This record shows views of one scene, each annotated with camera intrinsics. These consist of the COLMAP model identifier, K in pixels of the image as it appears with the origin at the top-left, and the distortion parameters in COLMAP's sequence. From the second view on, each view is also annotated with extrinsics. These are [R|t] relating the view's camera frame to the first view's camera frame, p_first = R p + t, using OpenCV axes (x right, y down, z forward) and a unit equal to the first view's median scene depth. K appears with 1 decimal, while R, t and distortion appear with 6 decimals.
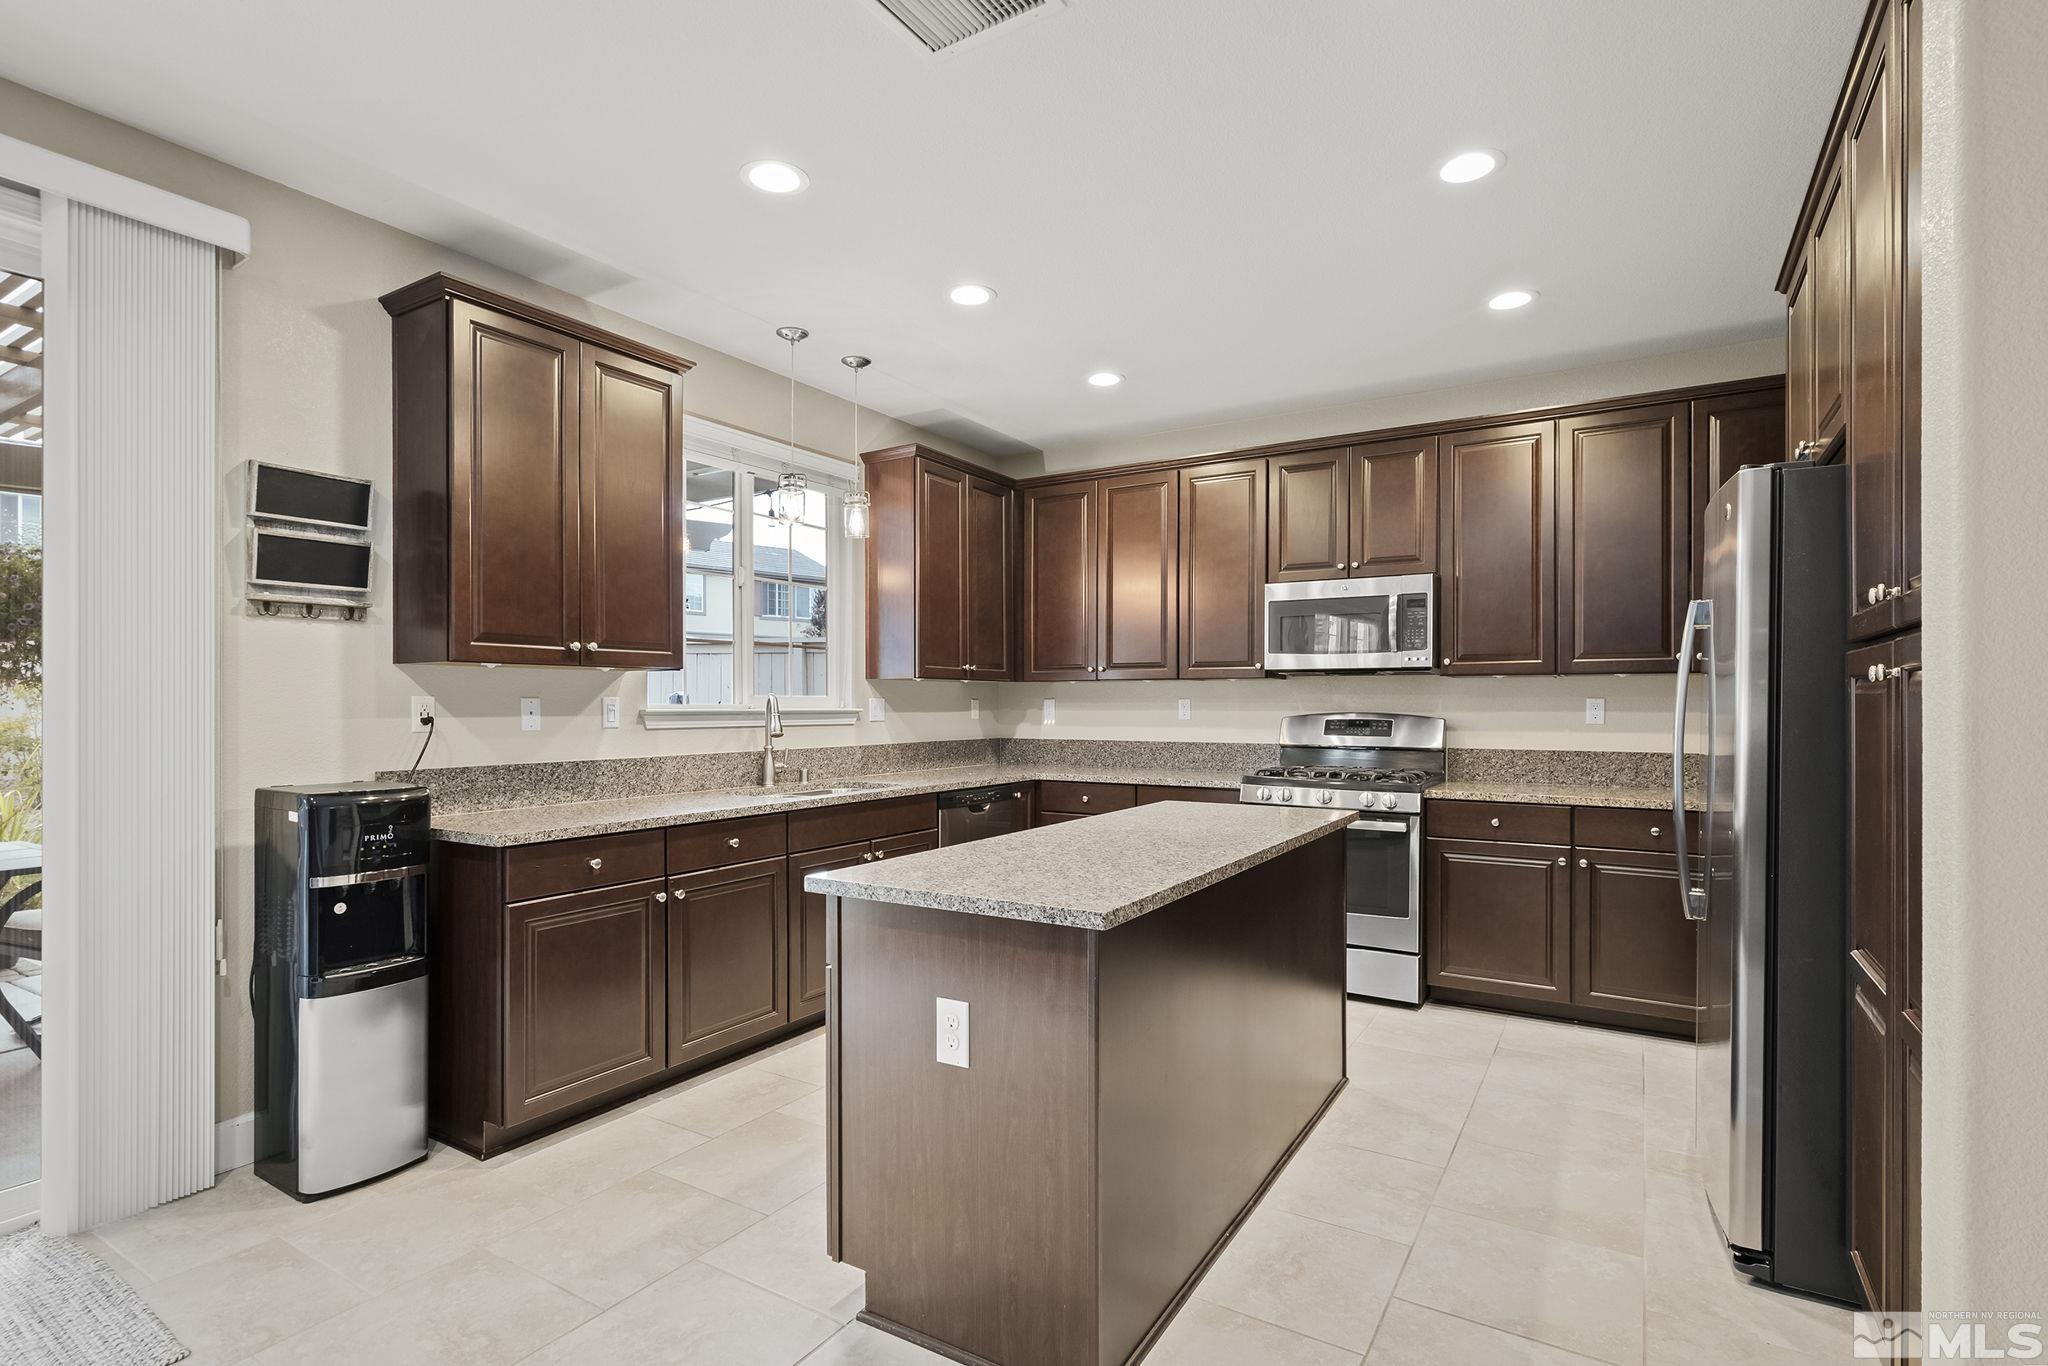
lens RADIAL K [[990.1, 0, 963.6], [0, 990.1, 695.2], [0, 0, 1]] dist [0.020858, -0.000049]
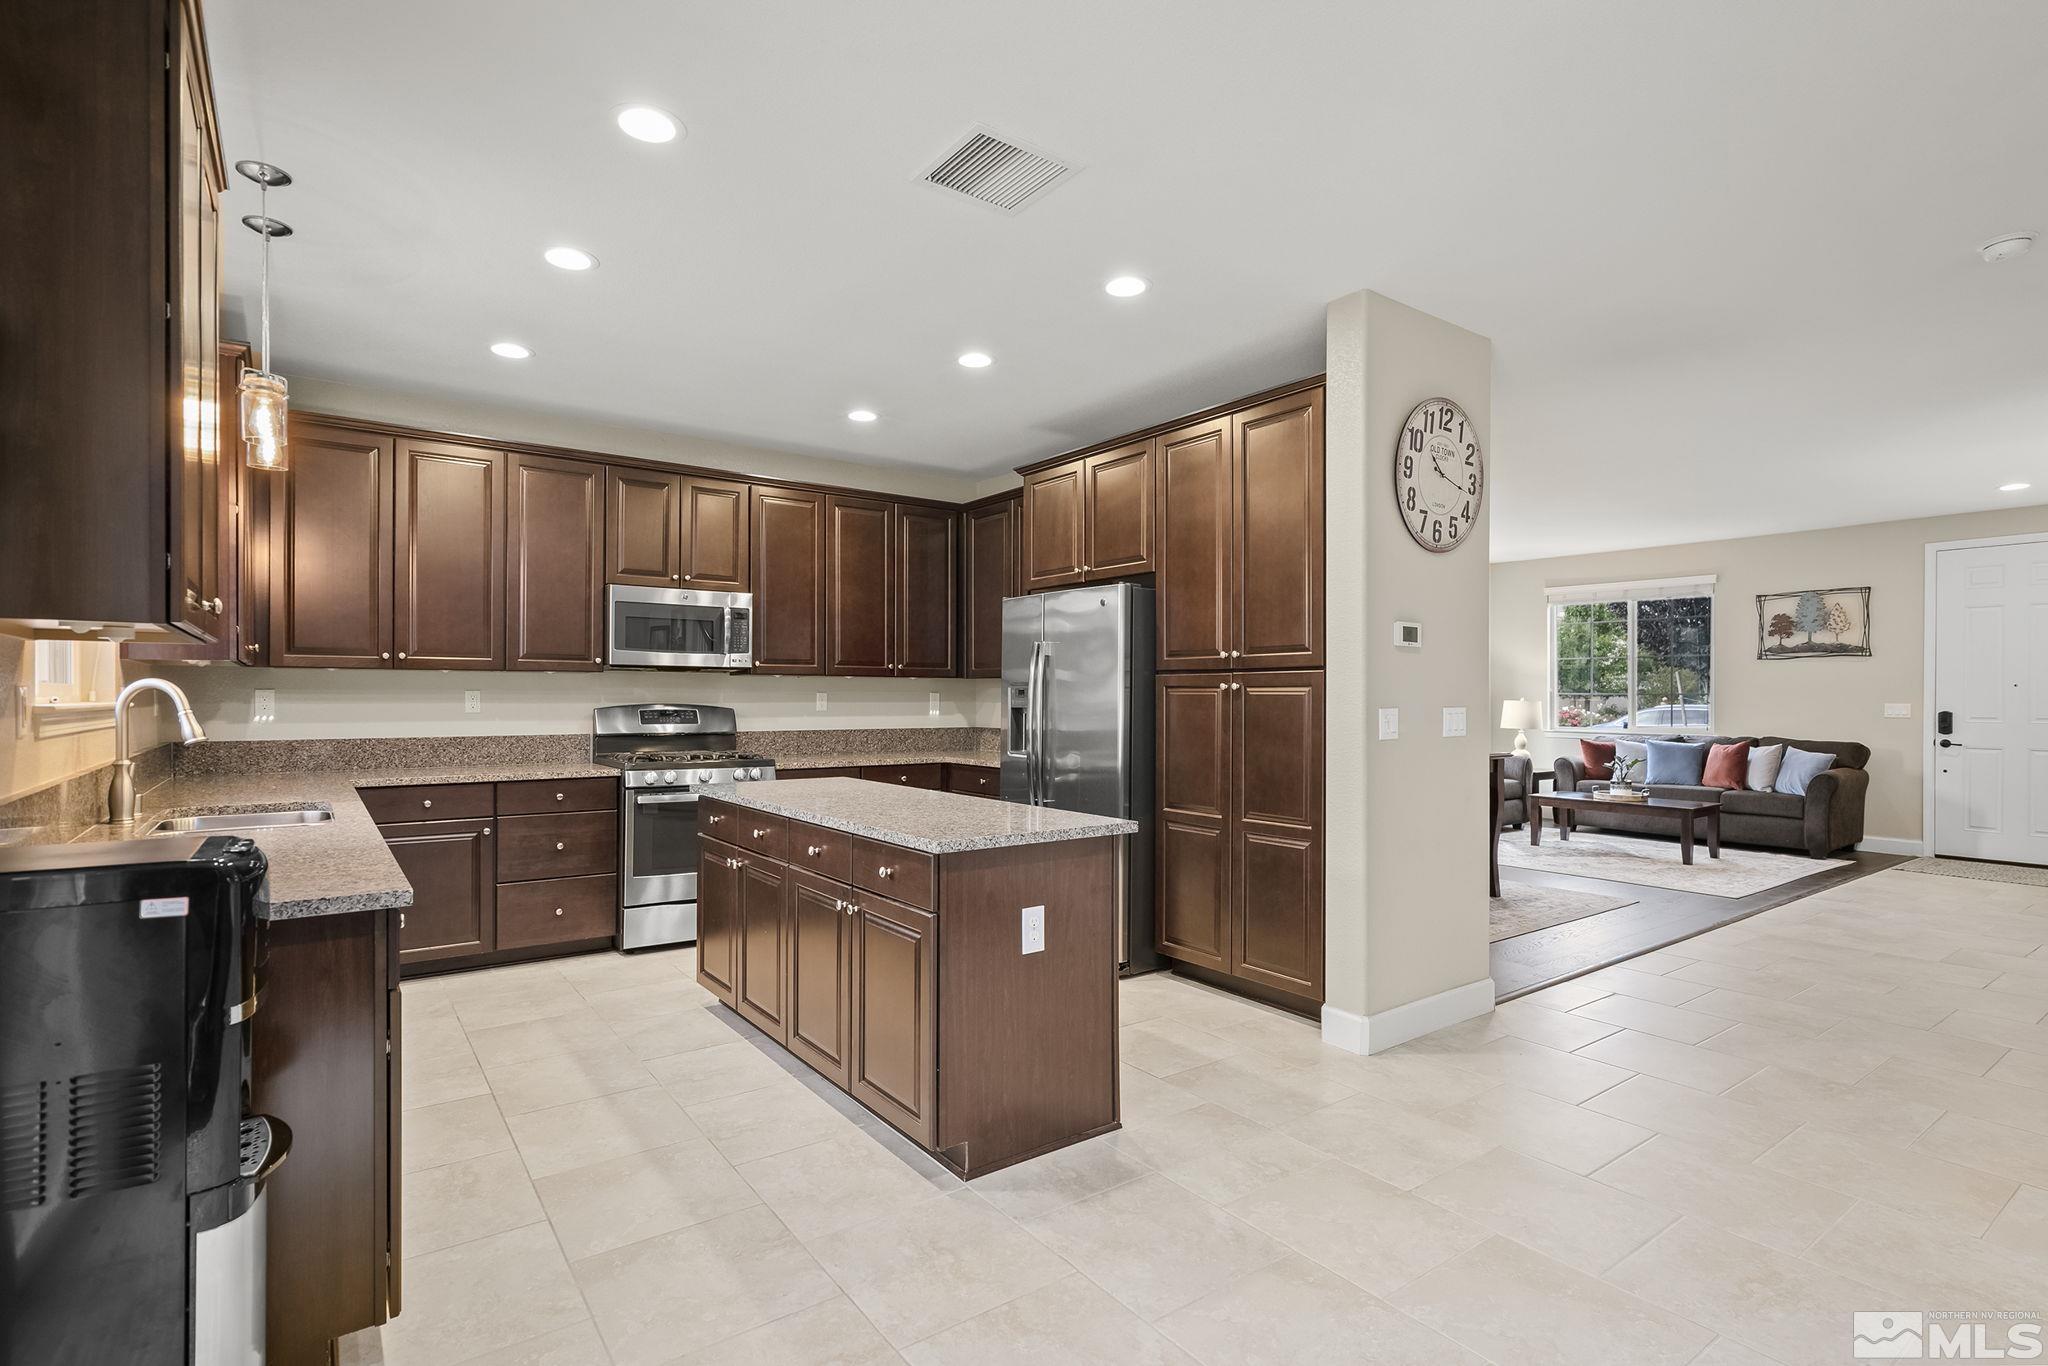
lens RADIAL K [[971.2, 0, 1020.3], [0, 971.2, 694.0], [0, 0, 1]] dist [0.000990, 0.000081]
pose [[0.374269, 0.004516, 0.927309, -0.524421], [-0.009260, 0.999956, -0.001133, 0.003638], [-0.927274, -0.008163, 0.374294, 0.206120]]
